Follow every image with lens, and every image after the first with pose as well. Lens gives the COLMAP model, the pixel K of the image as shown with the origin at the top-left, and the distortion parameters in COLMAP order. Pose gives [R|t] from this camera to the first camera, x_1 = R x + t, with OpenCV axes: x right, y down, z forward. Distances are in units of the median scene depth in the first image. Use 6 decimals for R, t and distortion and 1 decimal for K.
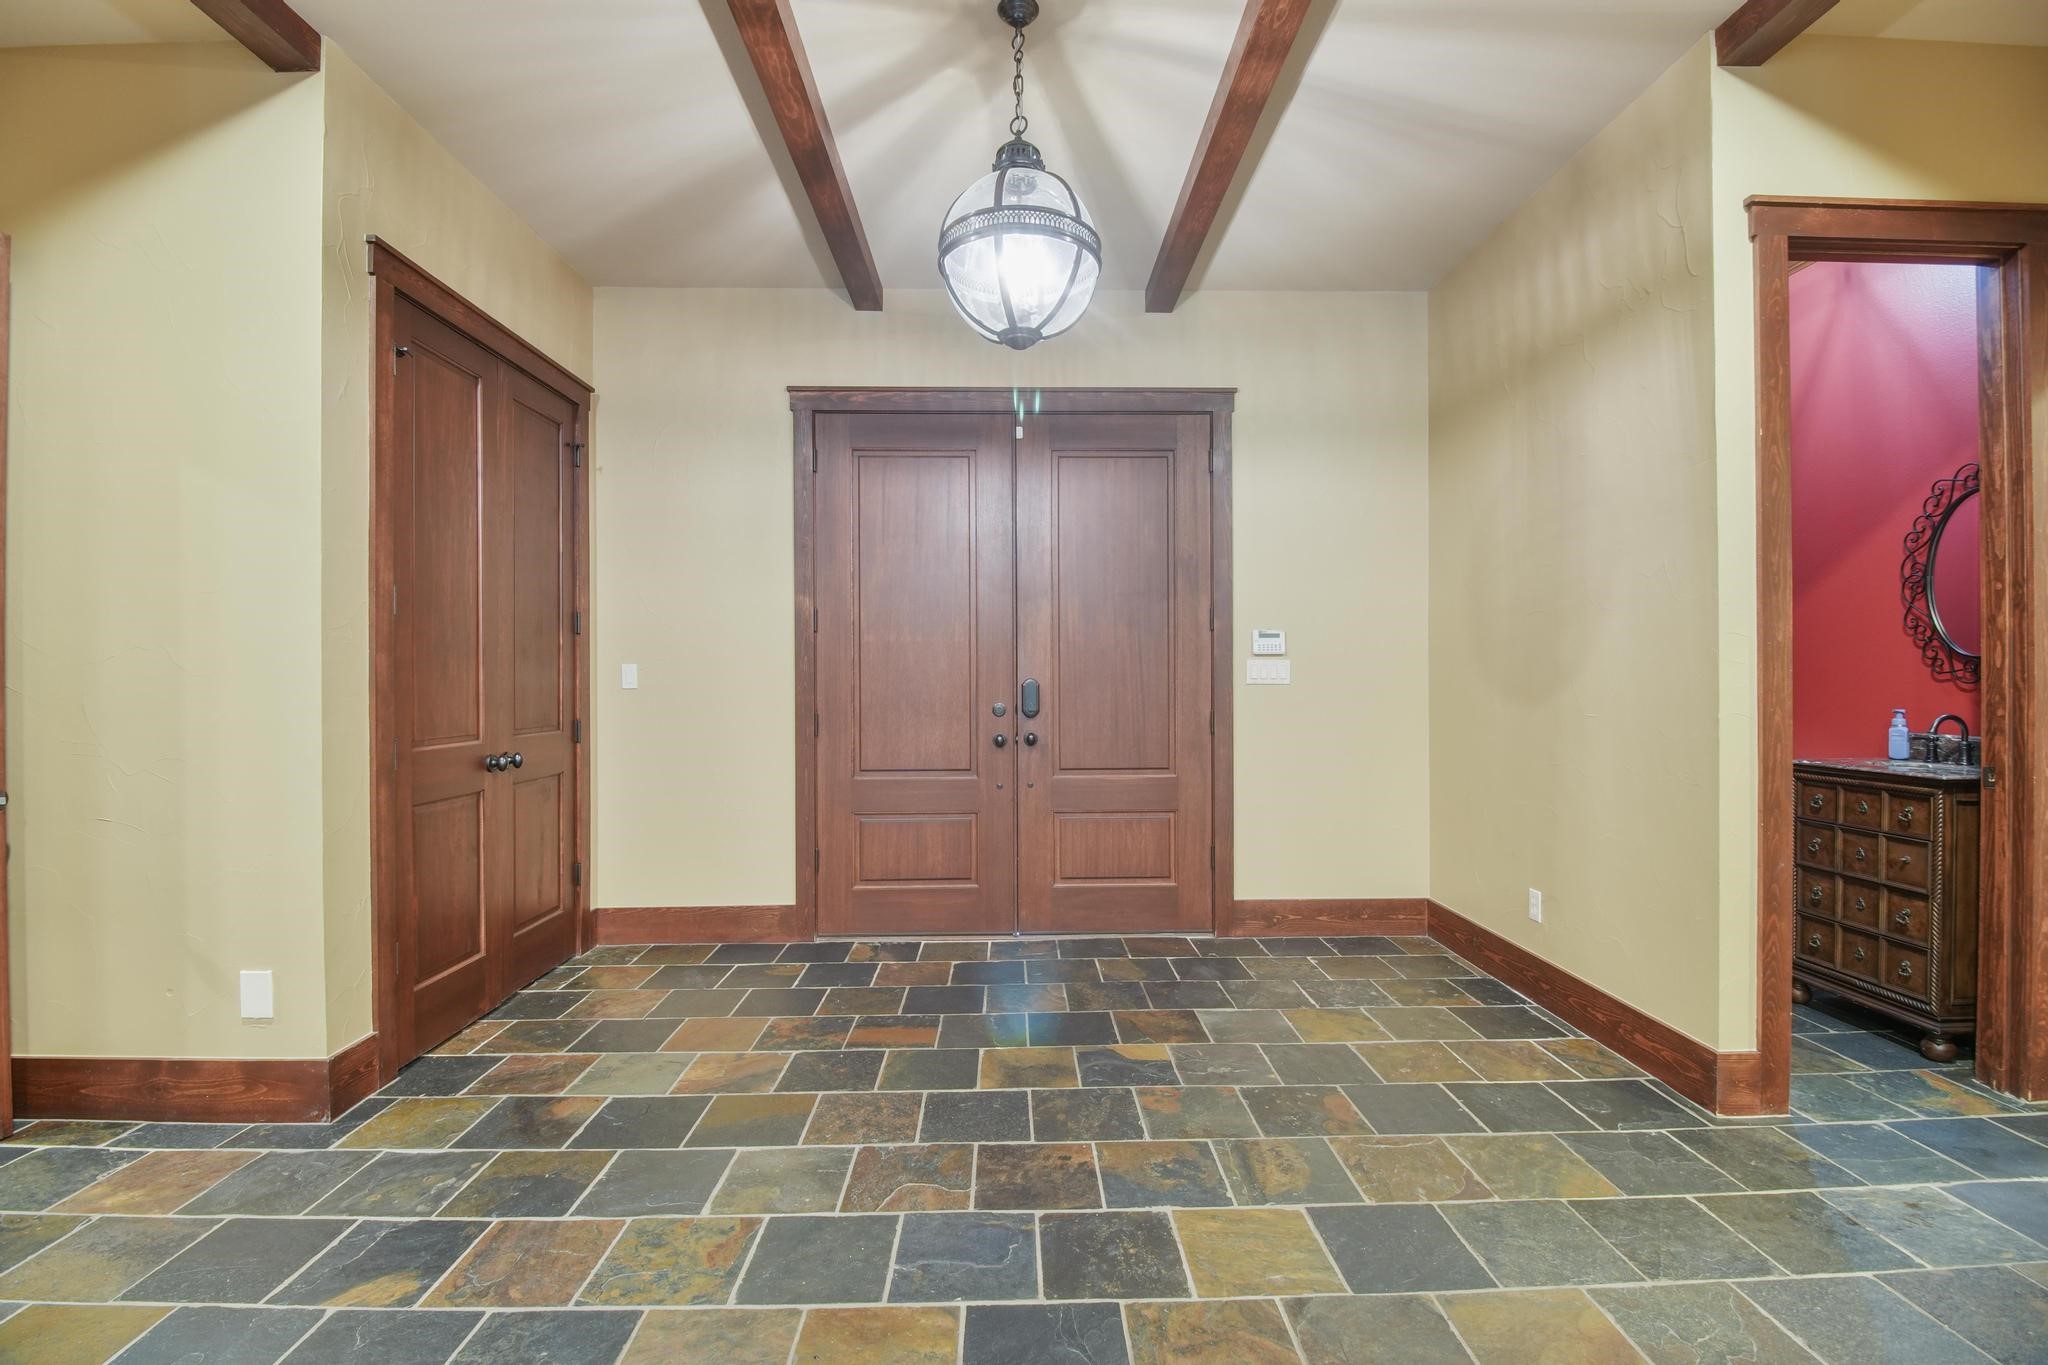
lens RADIAL K [[955.3, 0, 1024.0], [0, 955.3, 682.5], [0, 0, 1]] dist [-0.001320, -0.013406]
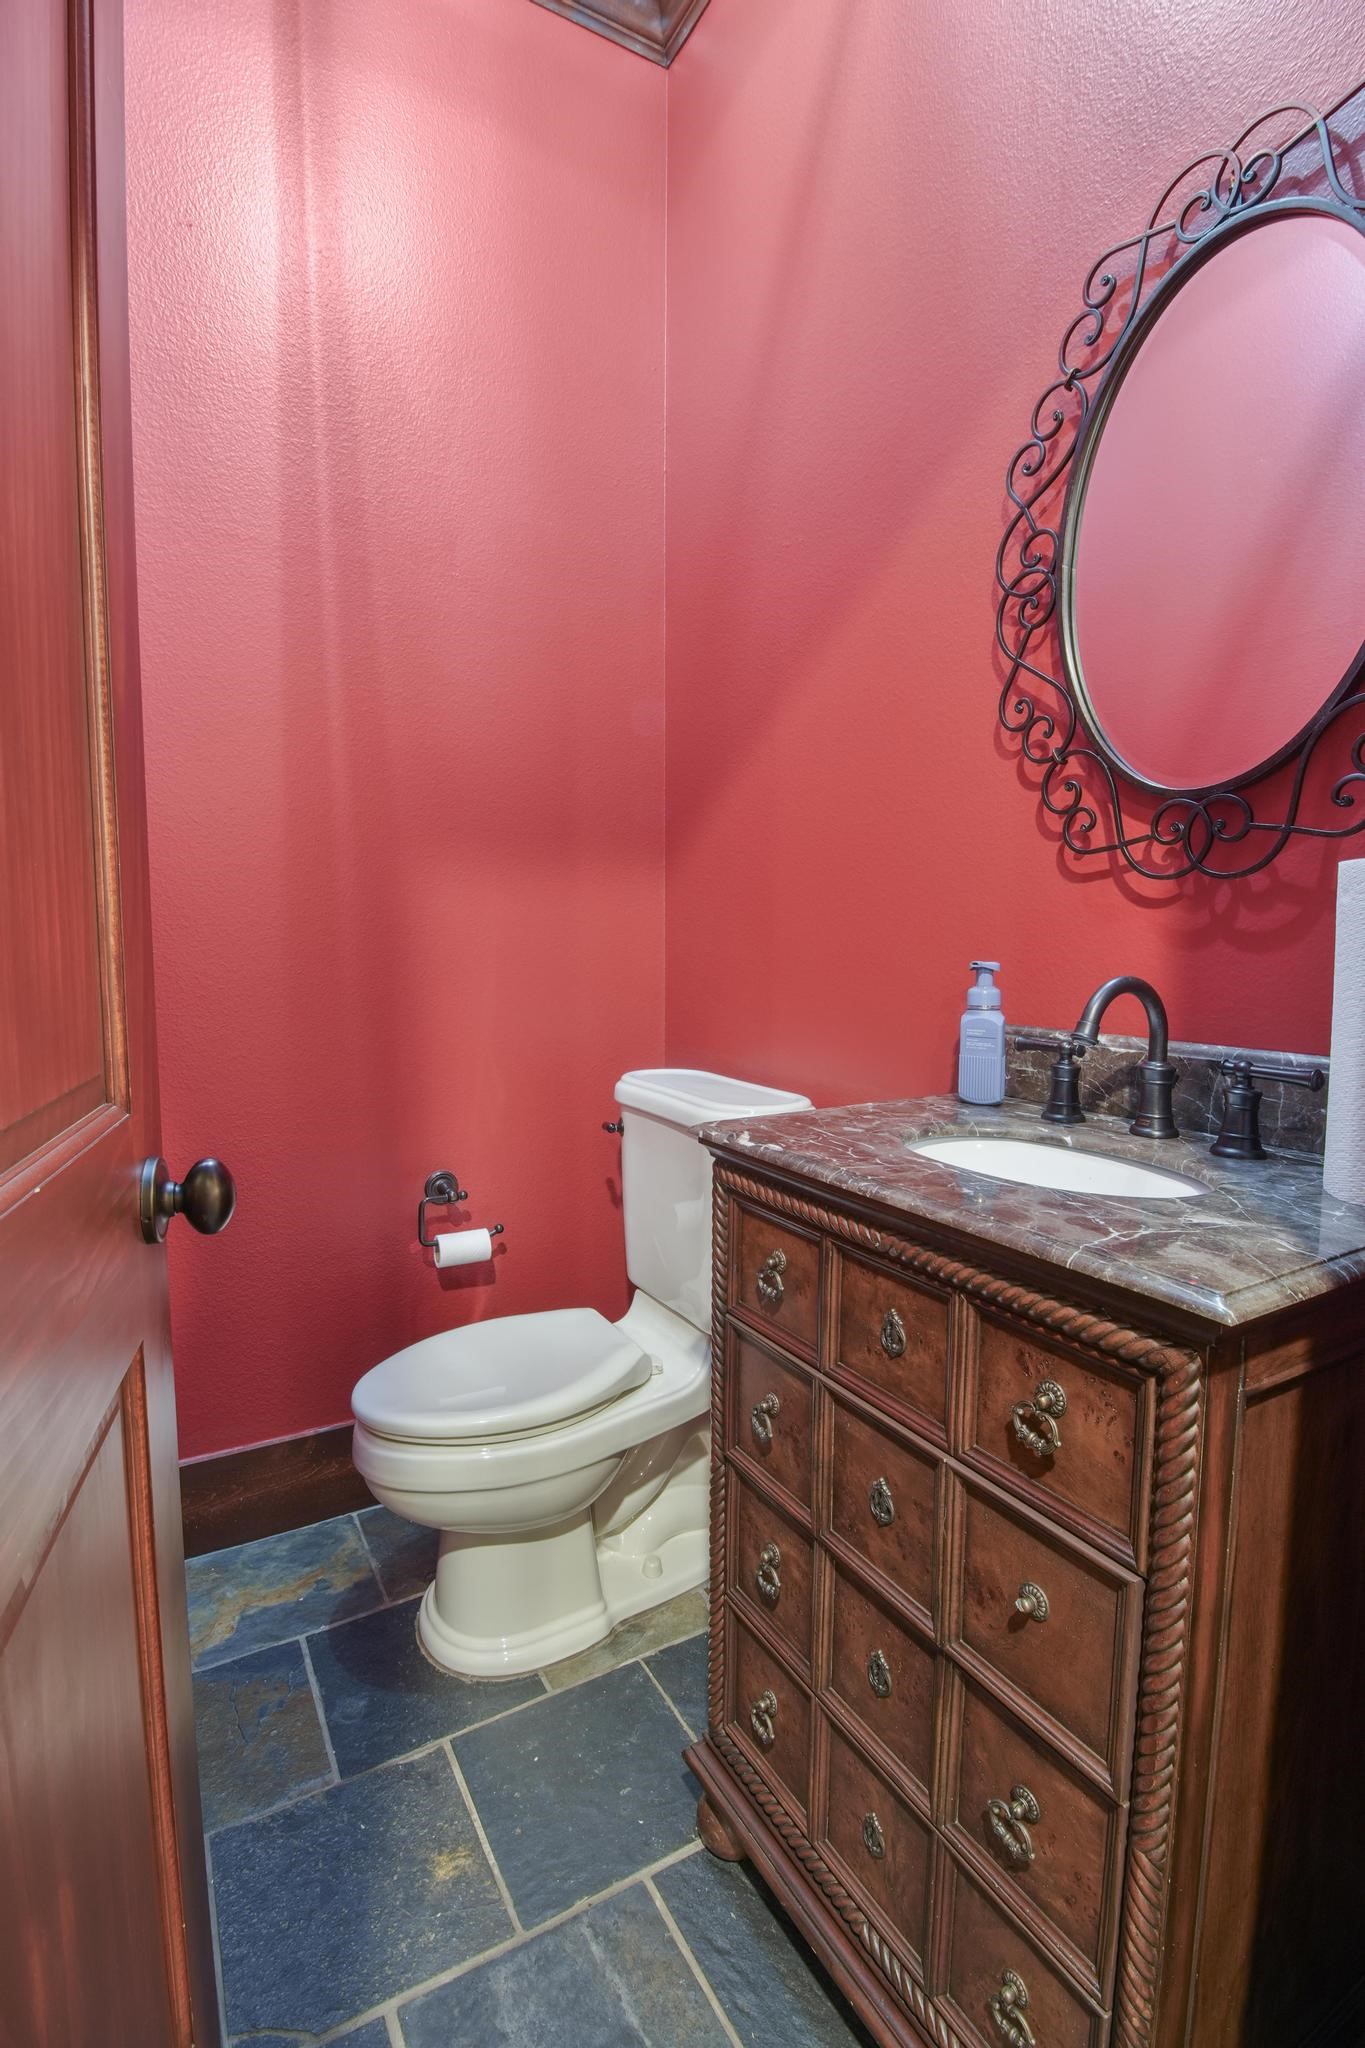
lens RADIAL K [[923.4, 0, 682.5], [0, 923.4, 1024.0], [0, 0, 1]] dist [-0.000677, -0.010363]
pose [[0.882251, -0.043585, 0.468758, 0.685139], [-0.000363, 0.995642, 0.093258, 0.020732], [-0.470780, -0.082447, 0.878390, 0.771406]]
